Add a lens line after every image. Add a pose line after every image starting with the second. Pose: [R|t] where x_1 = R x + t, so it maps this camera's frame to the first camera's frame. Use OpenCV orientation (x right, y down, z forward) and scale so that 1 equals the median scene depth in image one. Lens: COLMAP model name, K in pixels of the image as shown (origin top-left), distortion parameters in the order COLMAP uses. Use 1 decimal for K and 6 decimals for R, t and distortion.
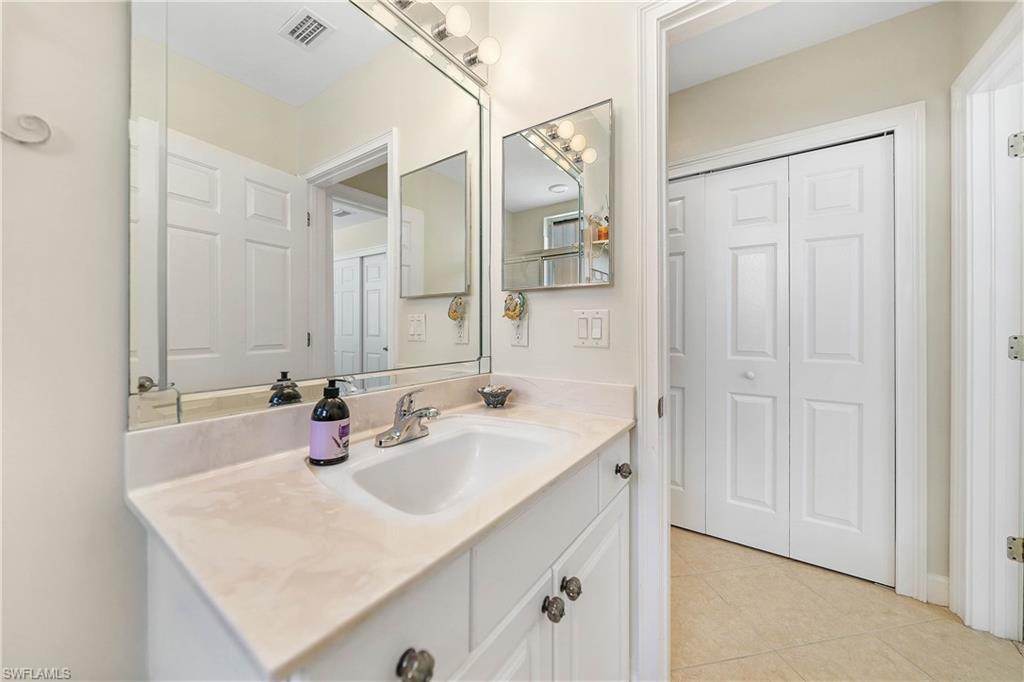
lens RADIAL K [[368.4, 0, 509.8], [0, 368.4, 335.3], [0, 0, 1]] dist [-0.020468, 0.002327]
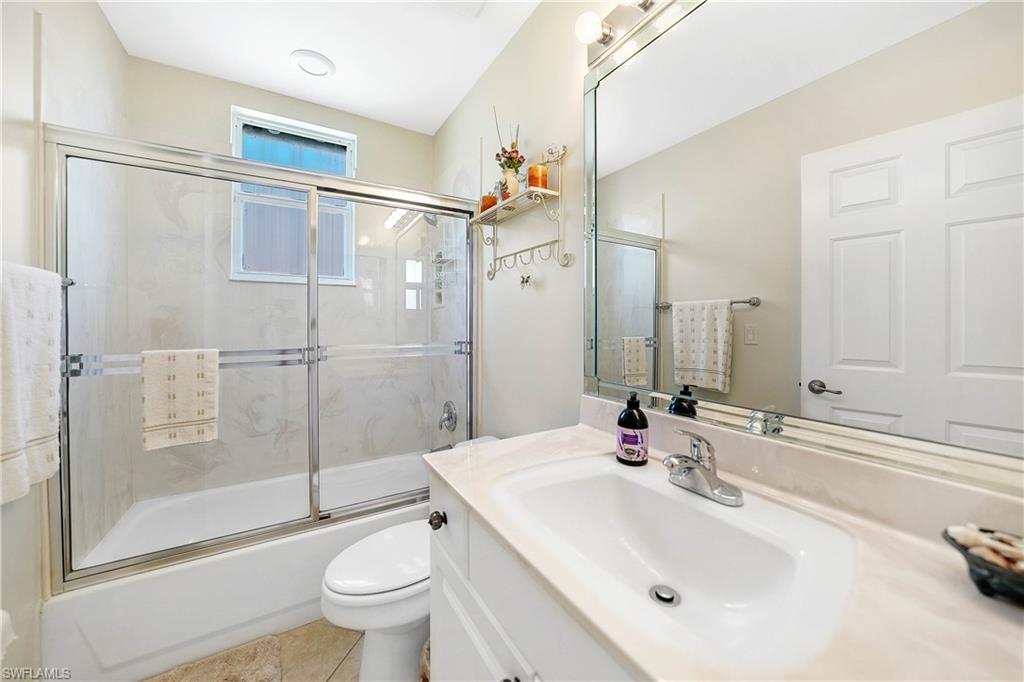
lens RADIAL K [[368.4, 0, 510.6], [0, 368.4, 324.7], [0, 0, 1]] dist [-0.020468, 0.002327]
pose [[-0.408155, 0.010864, -0.912848, 0.738590], [-0.005508, 0.999882, 0.014362, -0.109987], [0.912896, 0.010890, -0.408047, 1.119918]]
